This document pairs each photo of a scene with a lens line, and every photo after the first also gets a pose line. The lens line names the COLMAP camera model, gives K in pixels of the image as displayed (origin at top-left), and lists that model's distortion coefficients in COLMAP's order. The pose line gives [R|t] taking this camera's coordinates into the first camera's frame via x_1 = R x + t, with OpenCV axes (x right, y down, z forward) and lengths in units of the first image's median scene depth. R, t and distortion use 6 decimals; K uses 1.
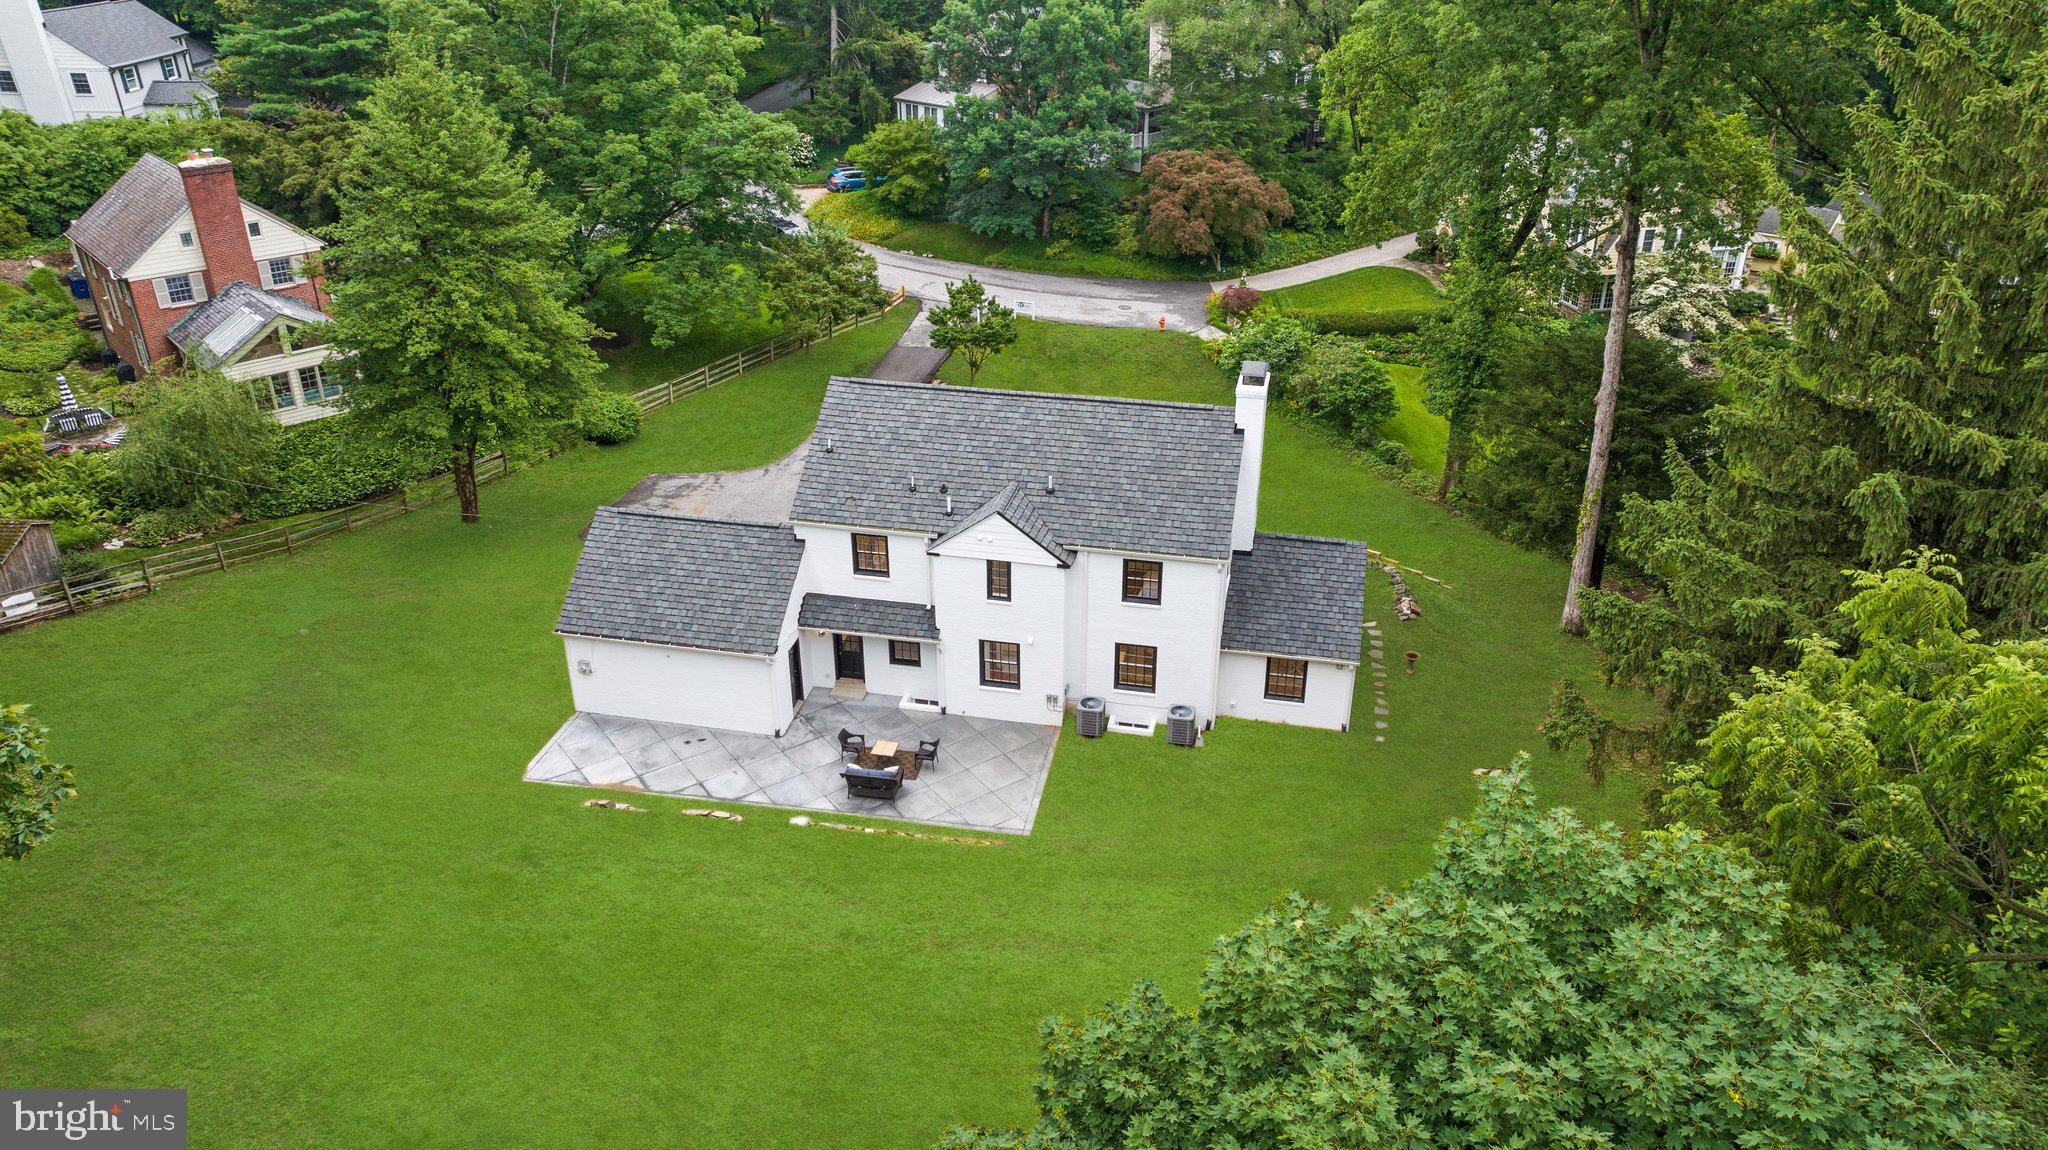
lens RADIAL K [[1461.4, 0, 1024.0], [0, 1461.4, 575.0], [0, 0, 1]] dist [0.000974, -0.000830]
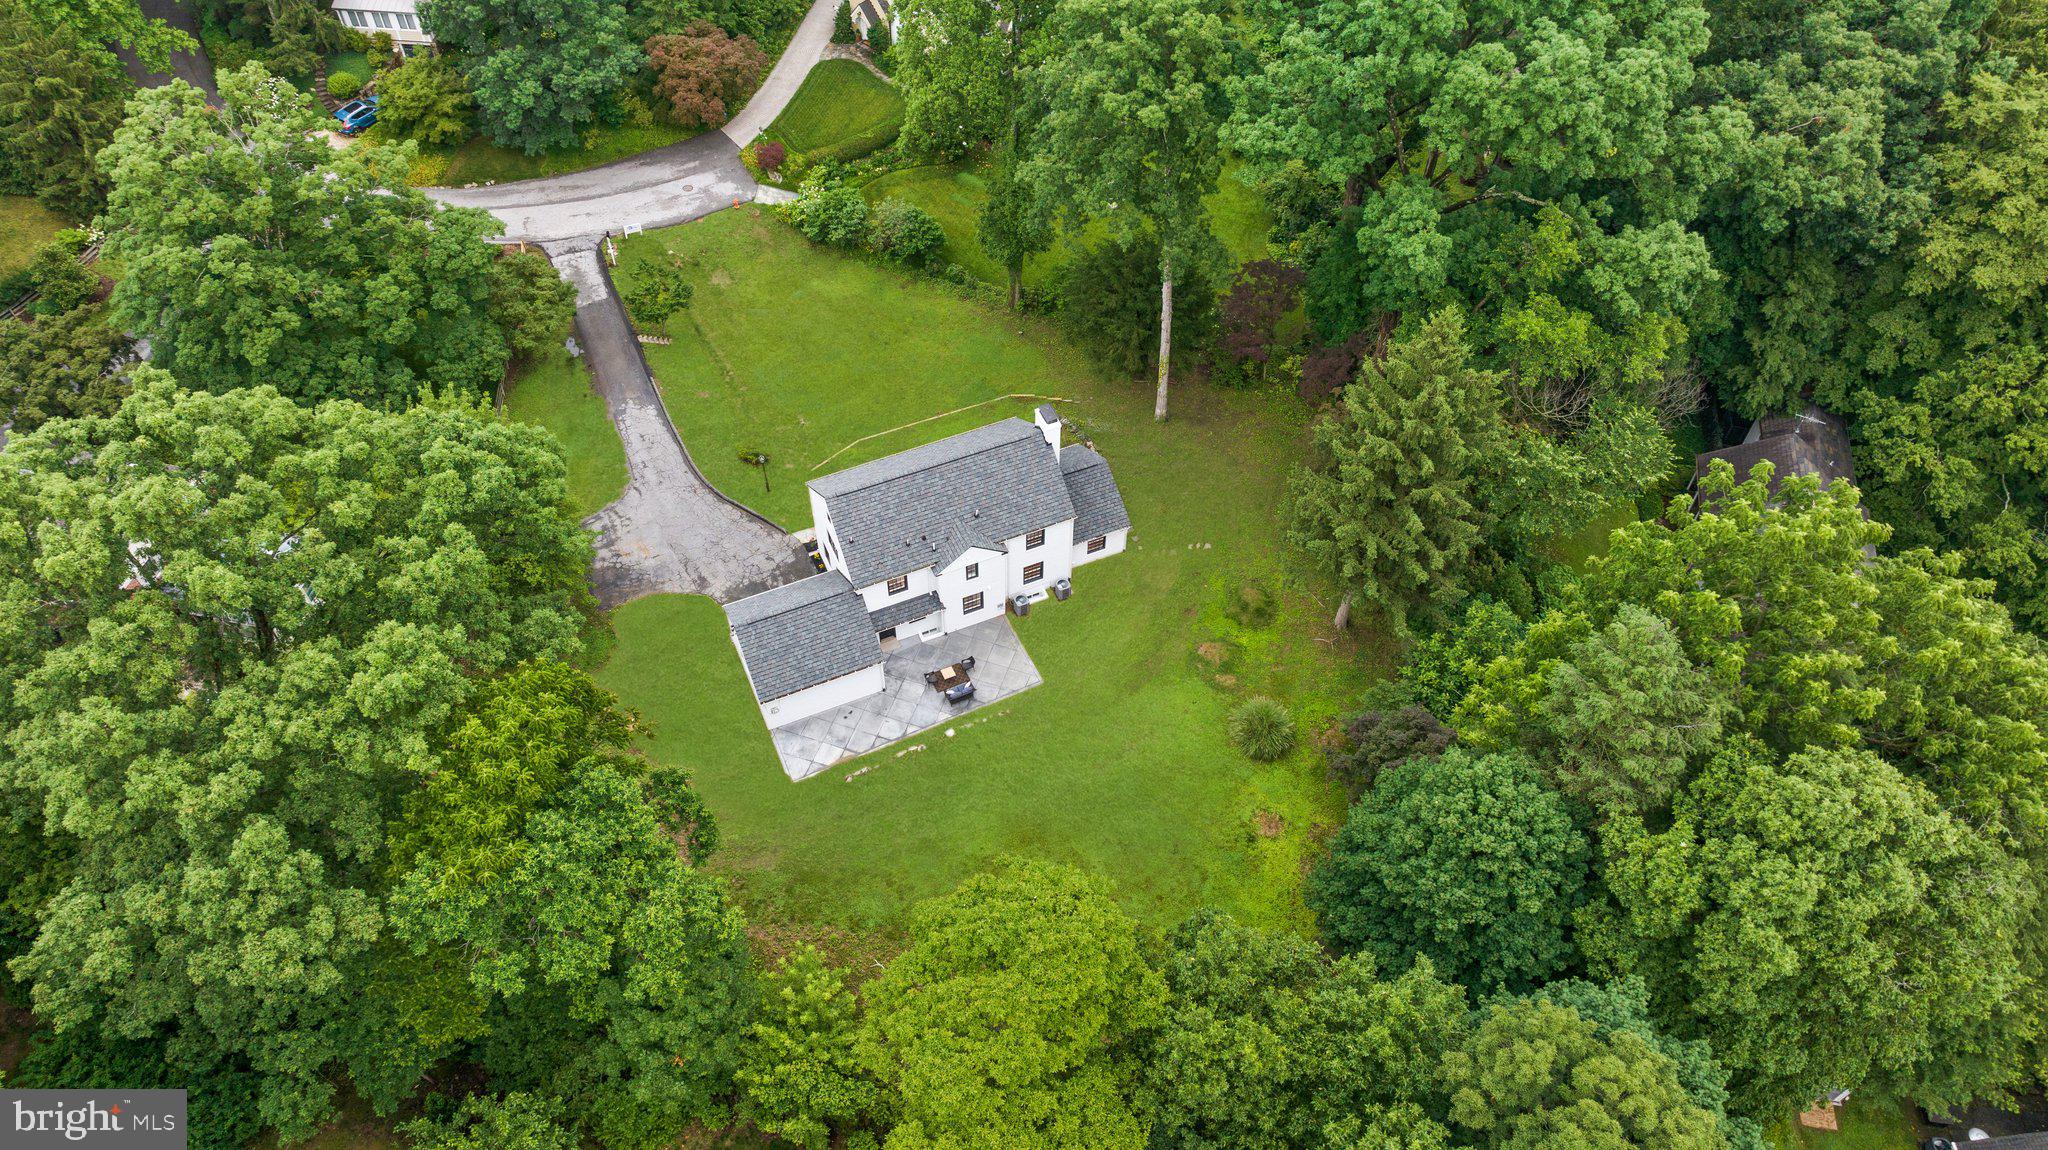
lens RADIAL K [[1461.4, 0, 1024.0], [0, 1461.4, 575.0], [0, 0, 1]] dist [0.000974, -0.000830]
pose [[0.809559, -0.453293, 0.373013, -0.395512], [0.265423, 0.849397, 0.456152, -0.493652], [-0.523607, -0.270276, 0.807952, -0.331984]]
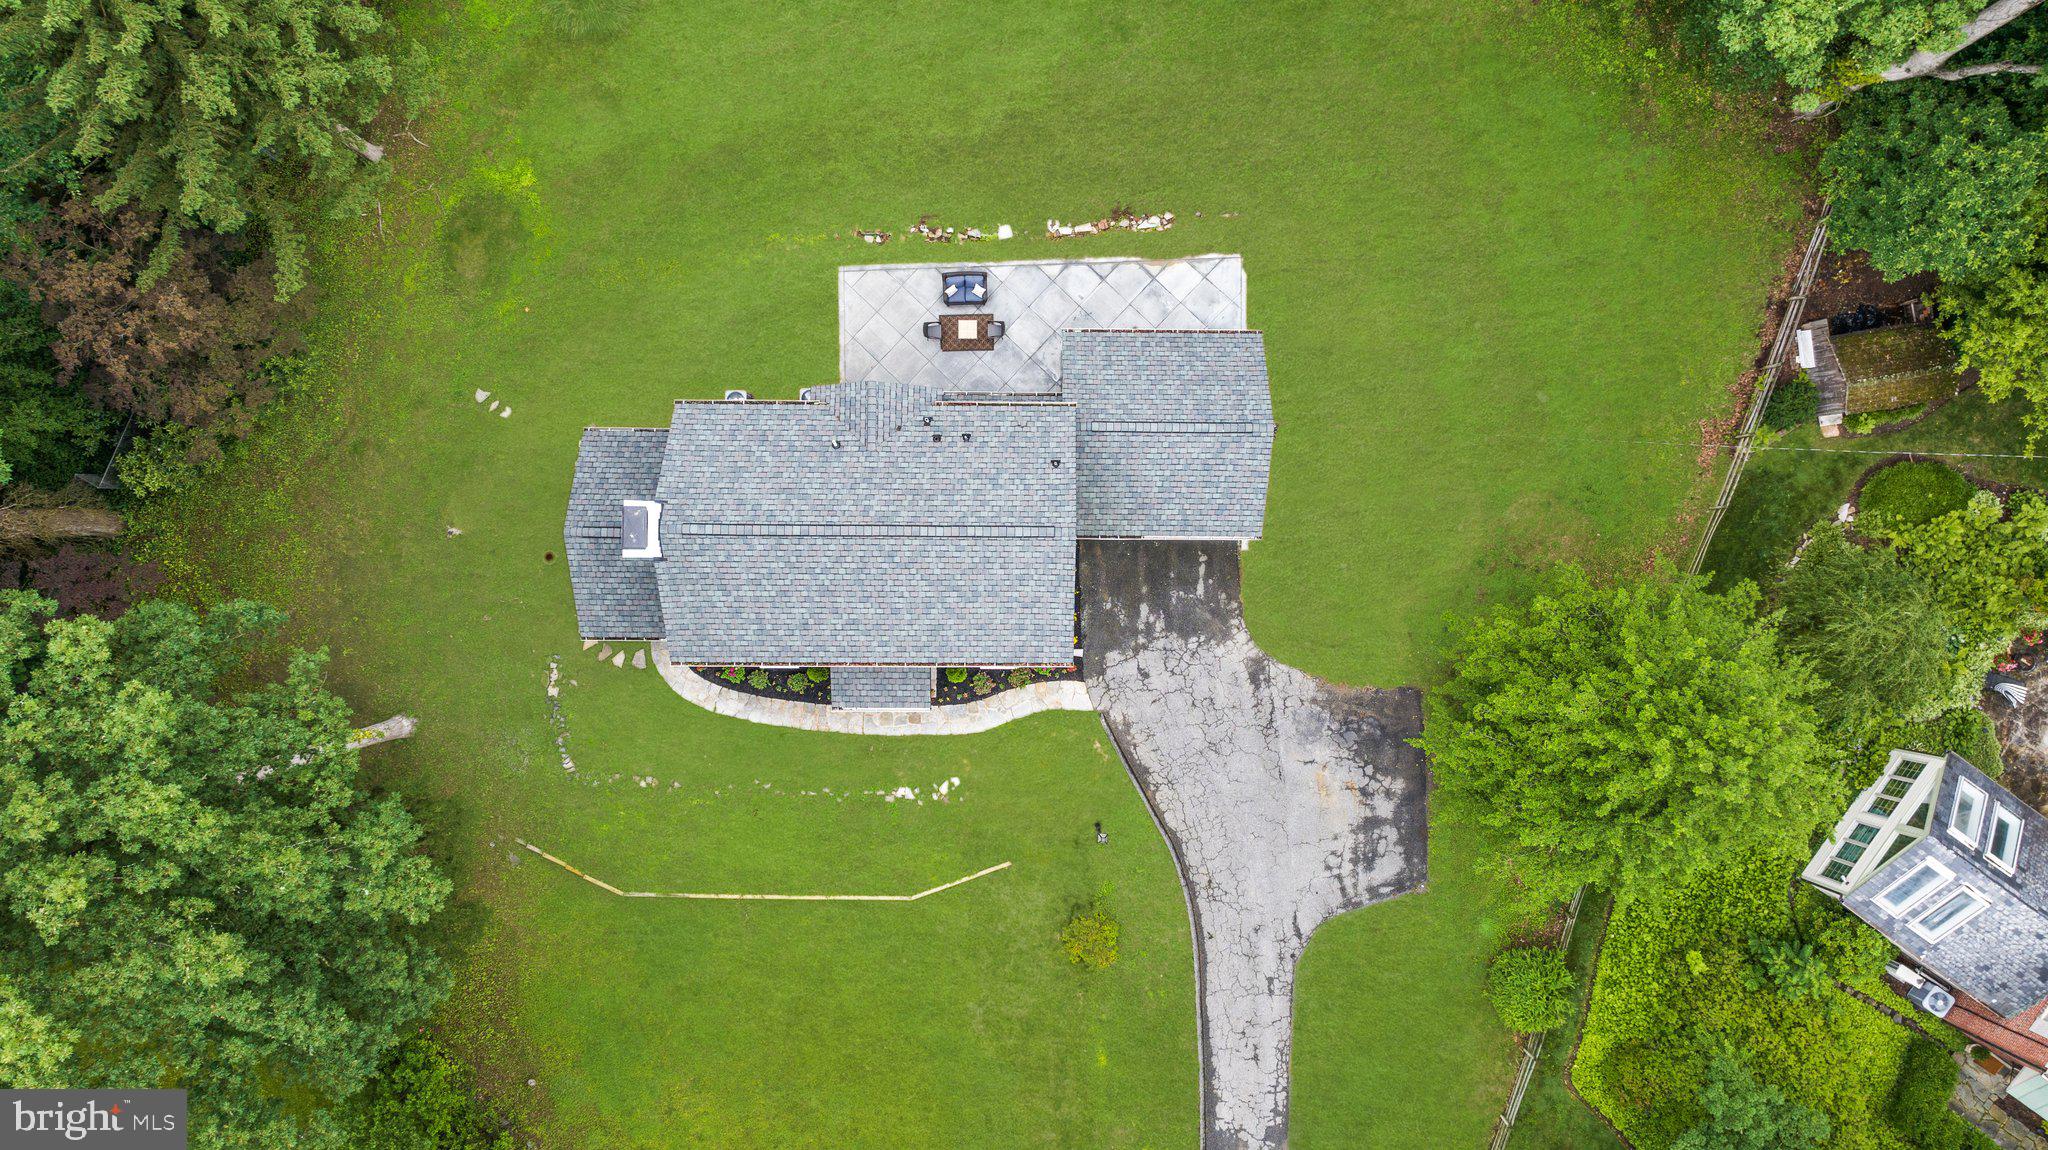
lens RADIAL K [[1461.4, 0, 1024.0], [0, 1461.4, 575.0], [0, 0, 1]] dist [0.000974, -0.000830]
pose [[-0.978455, 0.205995, -0.013875, -0.047870], [-0.101700, -0.422399, 0.900687, -0.651606], [0.179676, 0.882692, 0.434248, 0.384037]]
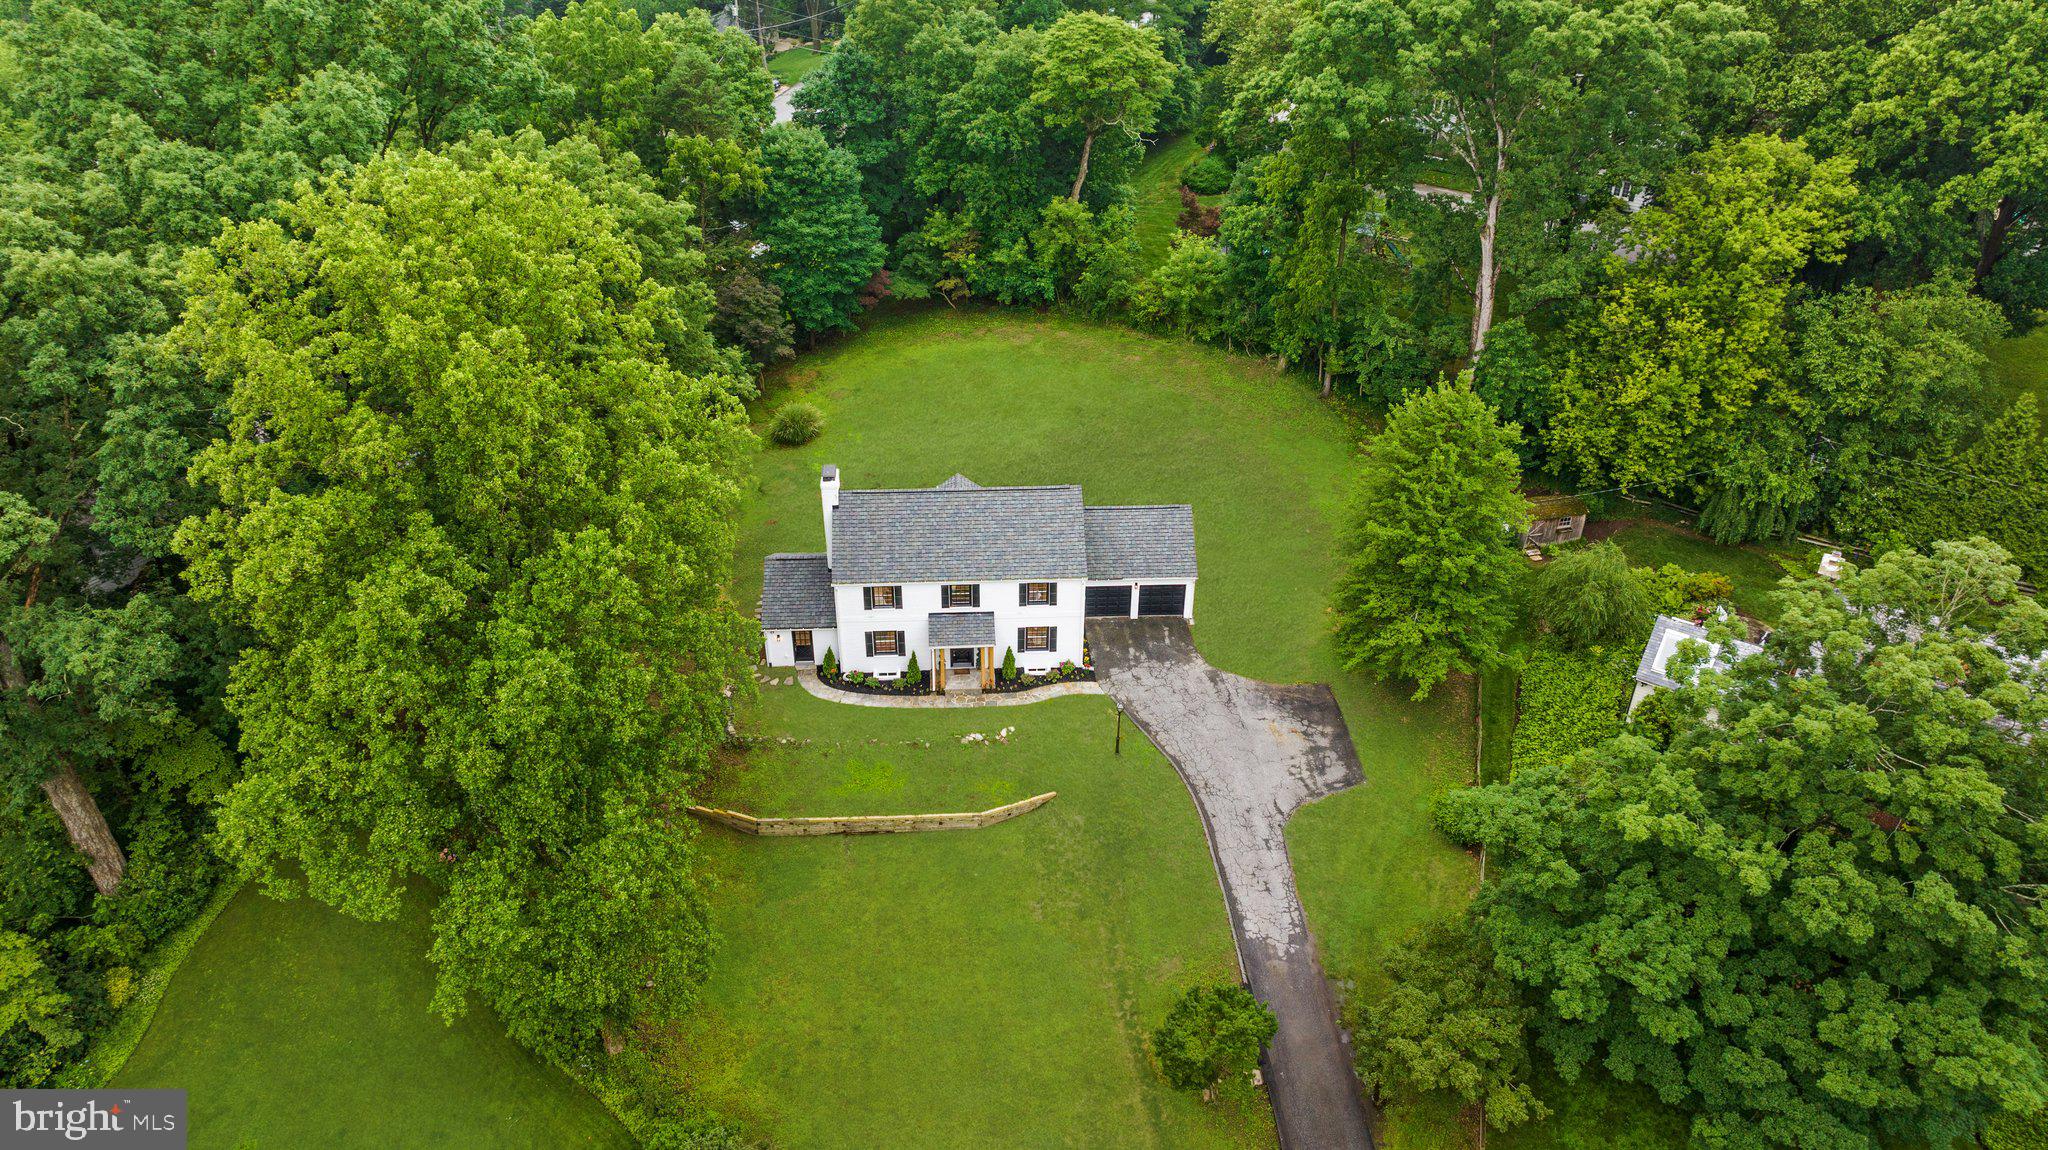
lens RADIAL K [[1461.4, 0, 1024.0], [0, 1461.4, 575.0], [0, 0, 1]] dist [0.000974, -0.000830]
pose [[-0.964279, 0.126239, -0.232873, 0.214191], [-0.136492, 0.516641, 0.845252, -0.950790], [0.227016, 0.846844, -0.480956, 1.194670]]
